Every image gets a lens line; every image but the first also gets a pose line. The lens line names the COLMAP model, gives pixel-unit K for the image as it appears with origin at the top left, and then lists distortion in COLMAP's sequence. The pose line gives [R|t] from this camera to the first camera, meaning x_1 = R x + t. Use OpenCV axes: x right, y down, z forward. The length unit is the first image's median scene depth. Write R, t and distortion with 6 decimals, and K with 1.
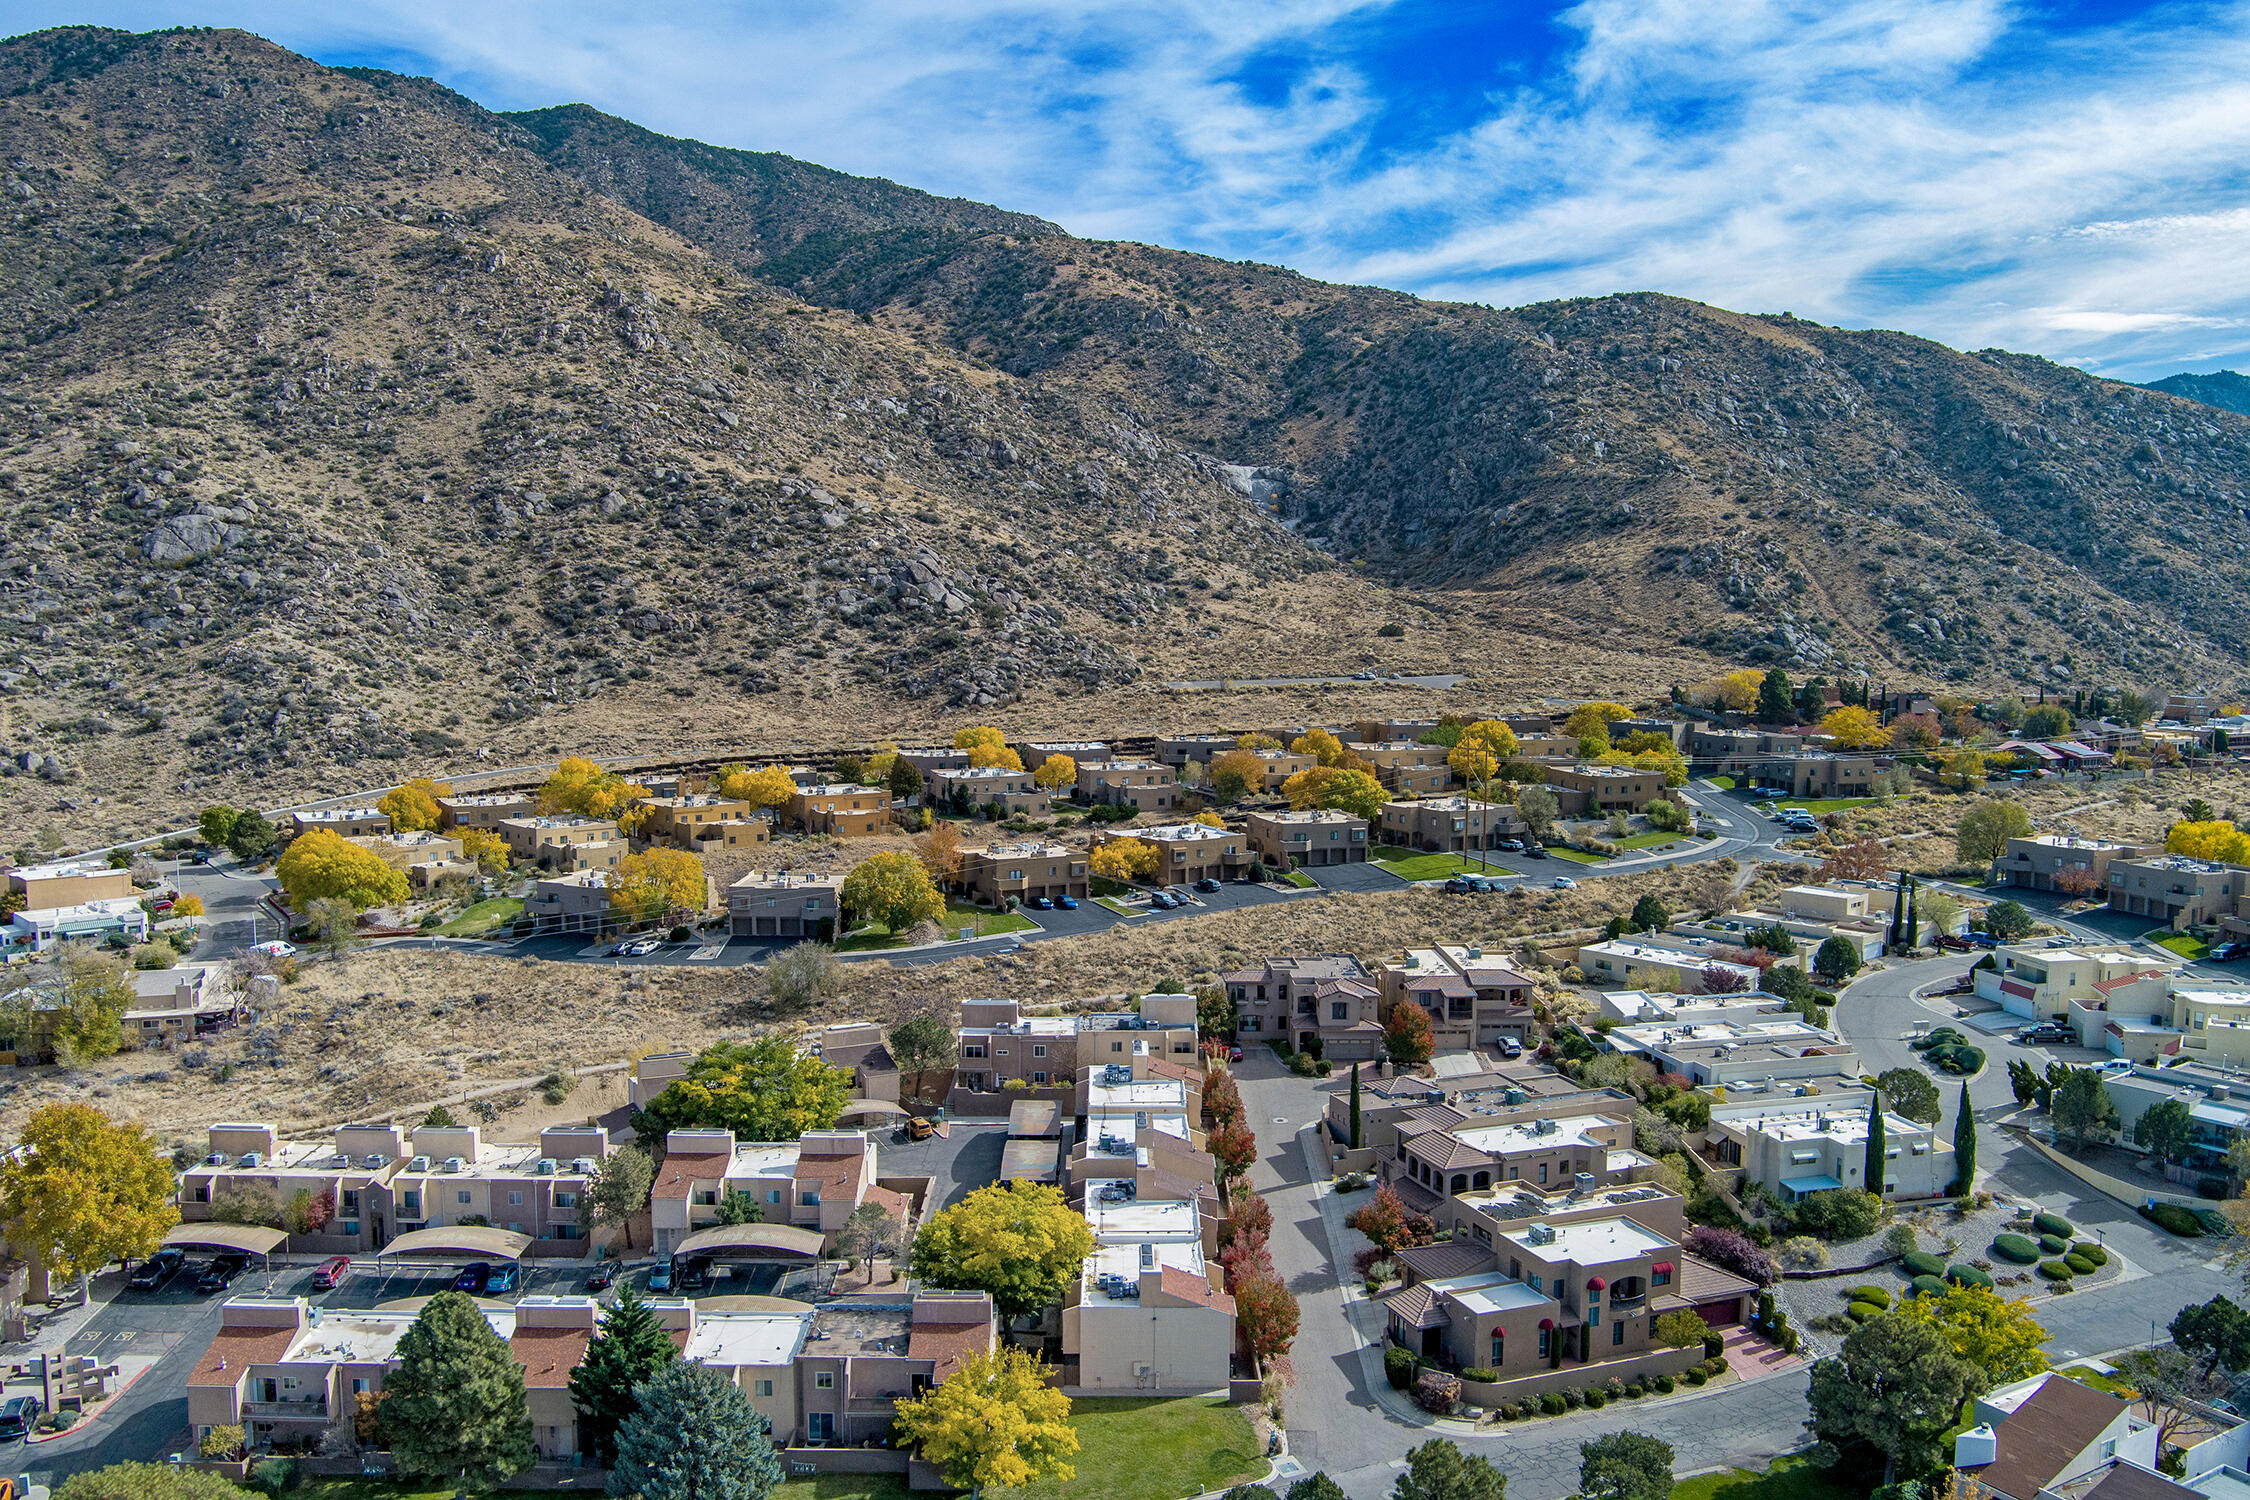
lens RADIAL K [[1800.0, 0, 1125.0], [0, 1800.0, 750.0], [0, 0, 1]] dist [-0.092980, 0.045037]
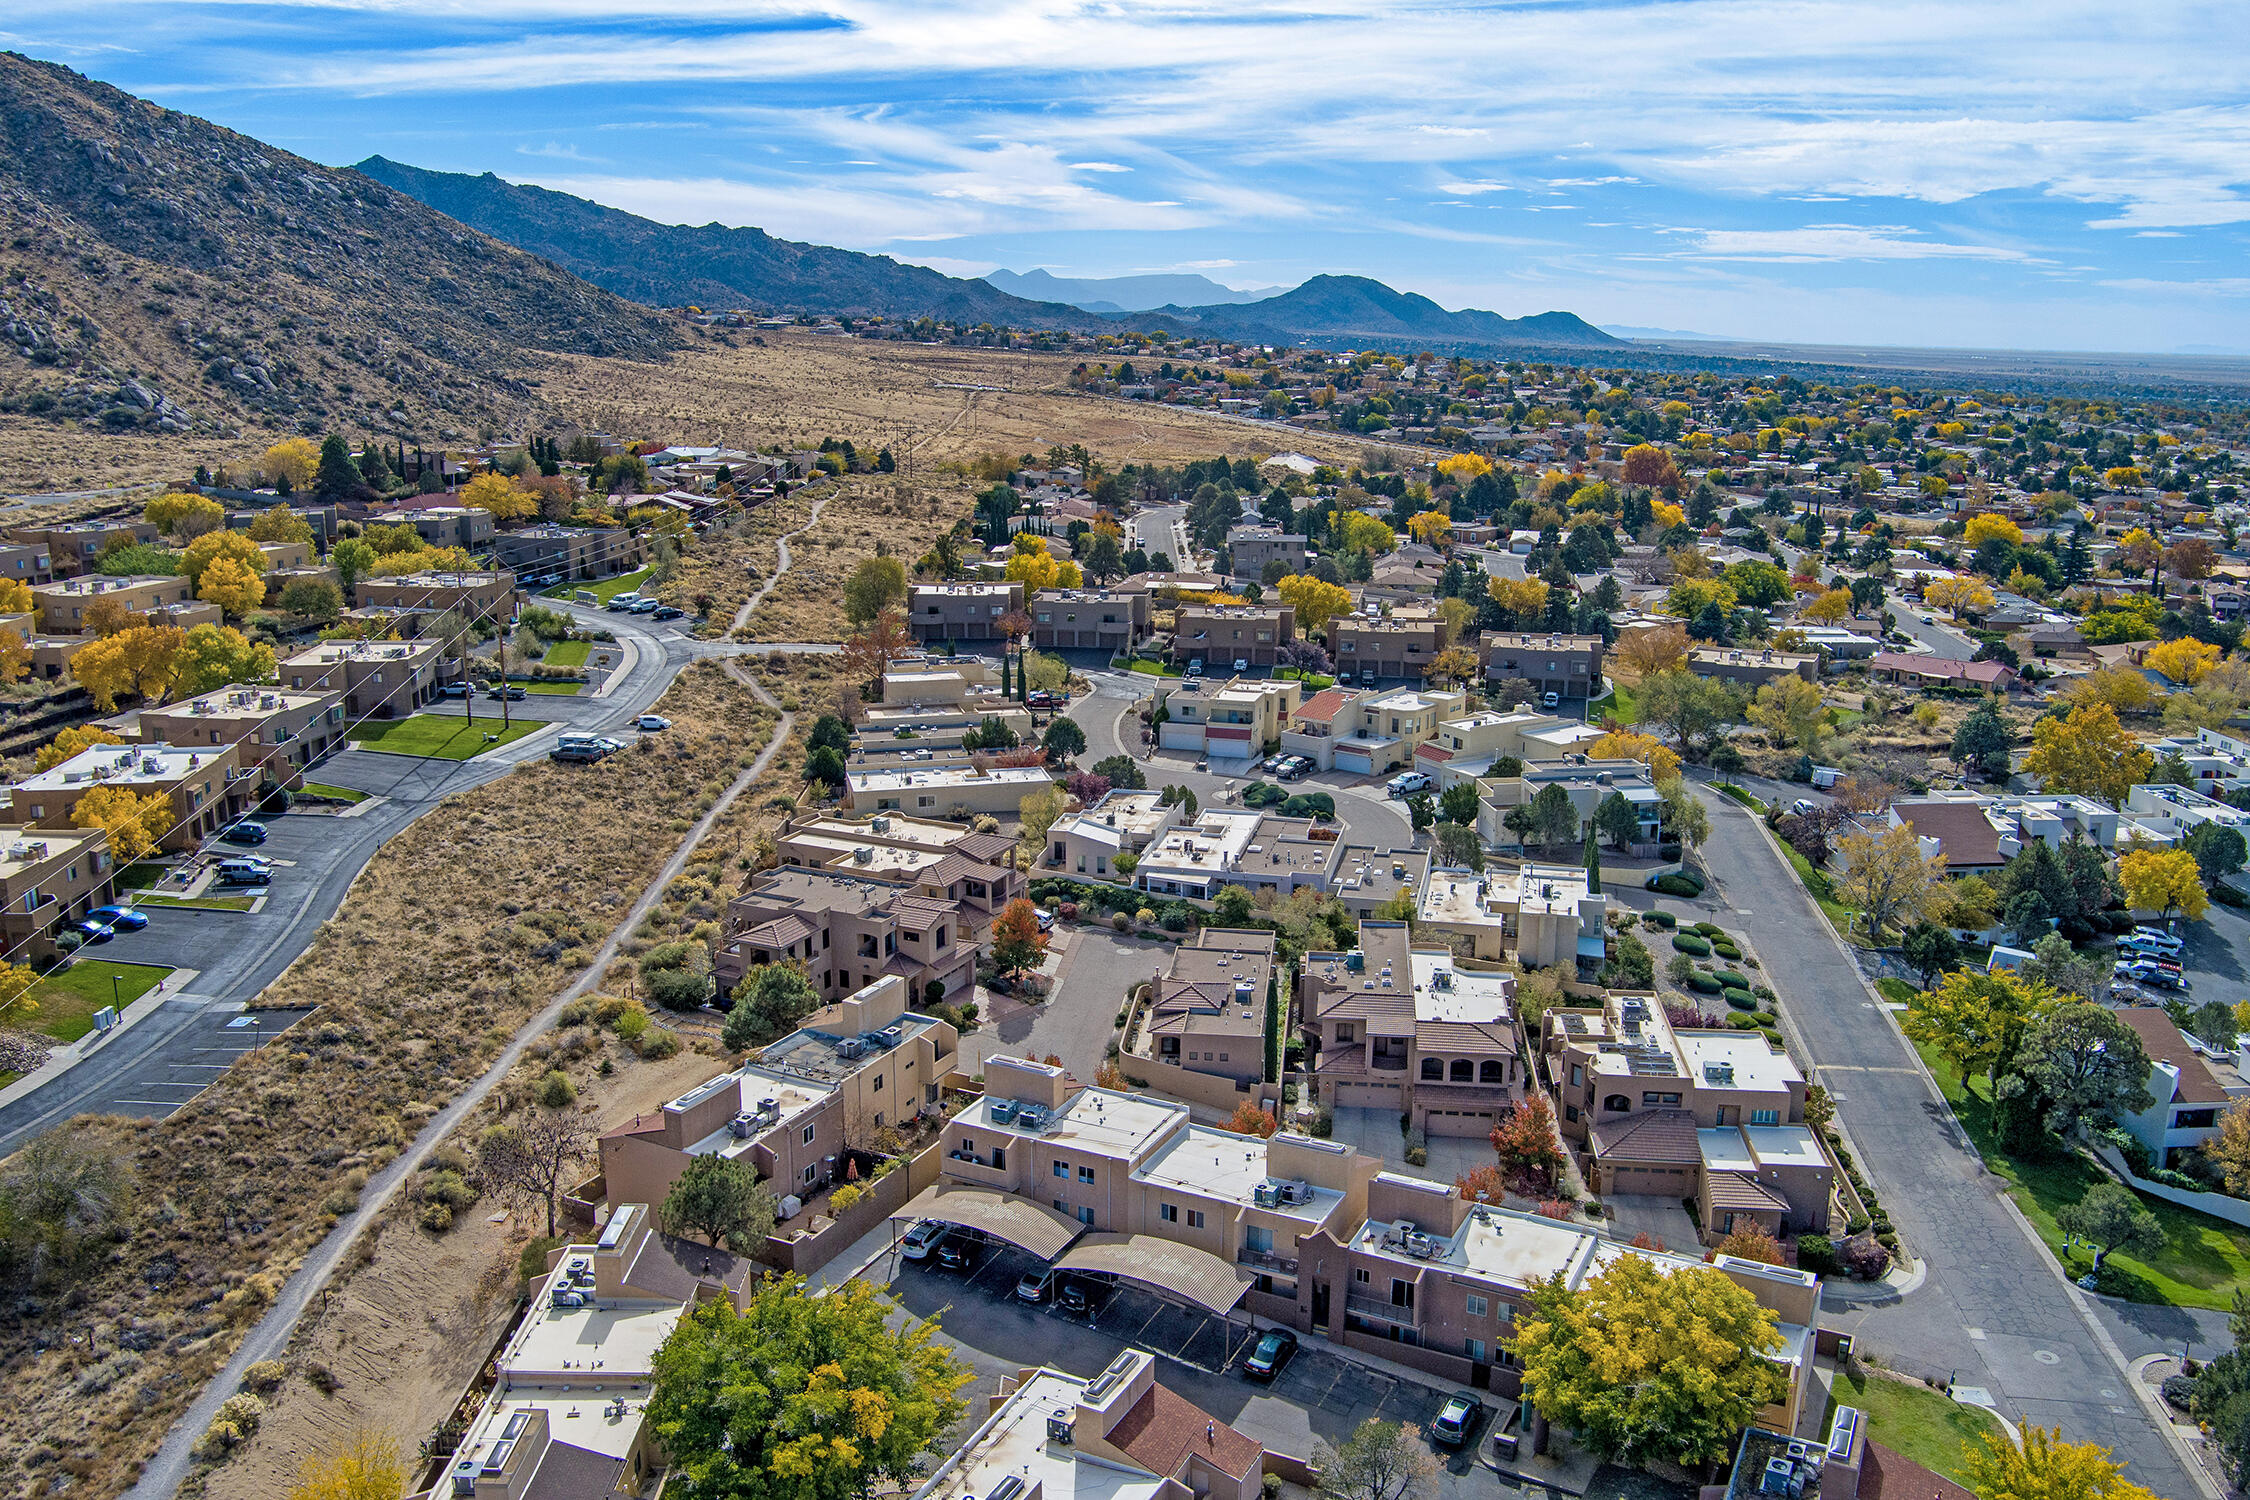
lens RADIAL K [[1800.0, 0, 1125.0], [0, 1800.0, 750.0], [0, 0, 1]] dist [-0.092980, 0.045037]
pose [[0.449498, -0.208376, 0.868638, -0.148833], [0.076958, 0.977830, 0.194747, -0.022200], [-0.889960, -0.020690, 0.455568, 0.181774]]
